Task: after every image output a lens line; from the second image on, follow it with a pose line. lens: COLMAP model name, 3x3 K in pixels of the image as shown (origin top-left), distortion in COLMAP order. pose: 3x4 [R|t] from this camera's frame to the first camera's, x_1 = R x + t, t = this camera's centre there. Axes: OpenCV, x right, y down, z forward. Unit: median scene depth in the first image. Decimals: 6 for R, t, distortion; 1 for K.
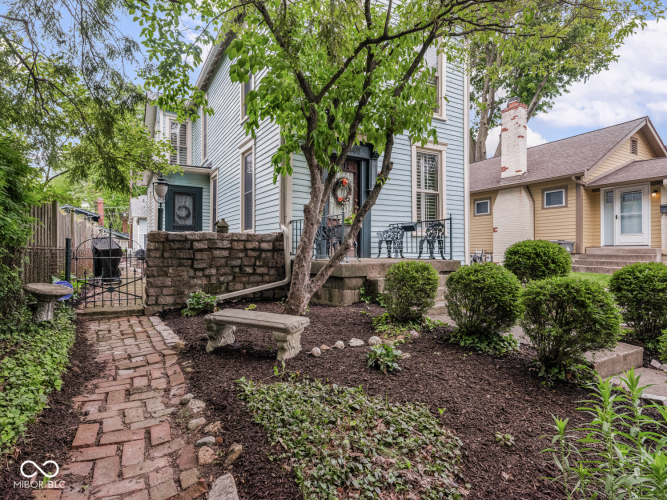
lens RADIAL K [[399.0, 0, 337.7], [0, 399.0, 247.8], [0, 0, 1]] dist [0.004210, -0.002072]
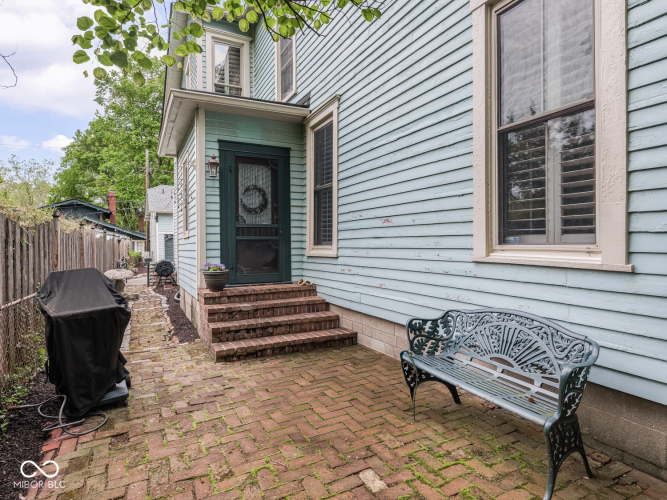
lens RADIAL K [[399.0, 0, 331.9], [0, 399.0, 247.5], [0, 0, 1]] dist [0.004210, -0.002072]
pose [[0.998874, -0.010422, -0.046280, -0.251966], [0.011169, 0.999811, 0.015903, -0.034194], [0.046106, -0.016402, 0.998802, 0.483014]]
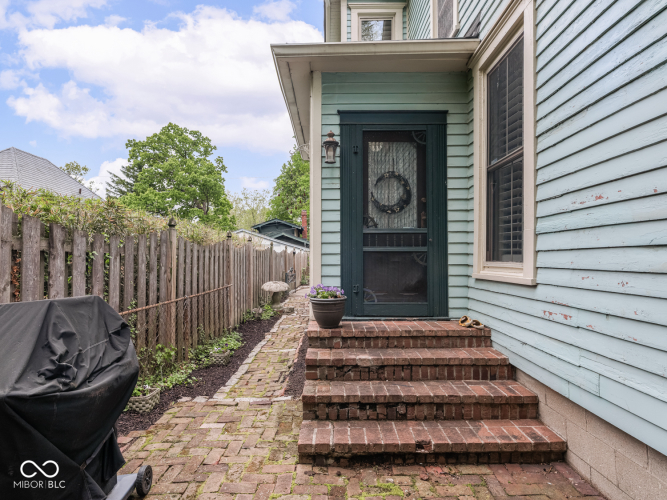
lens RADIAL K [[363.9, 0, 324.8], [0, 363.9, 249.4], [0, 0, 1]] dist [0.003555, 0.000177]
pose [[0.864971, -0.014648, -0.501608, -0.264127], [0.007643, 0.999843, -0.016017, -0.034516], [0.501763, 0.010020, 0.864947, 0.663283]]
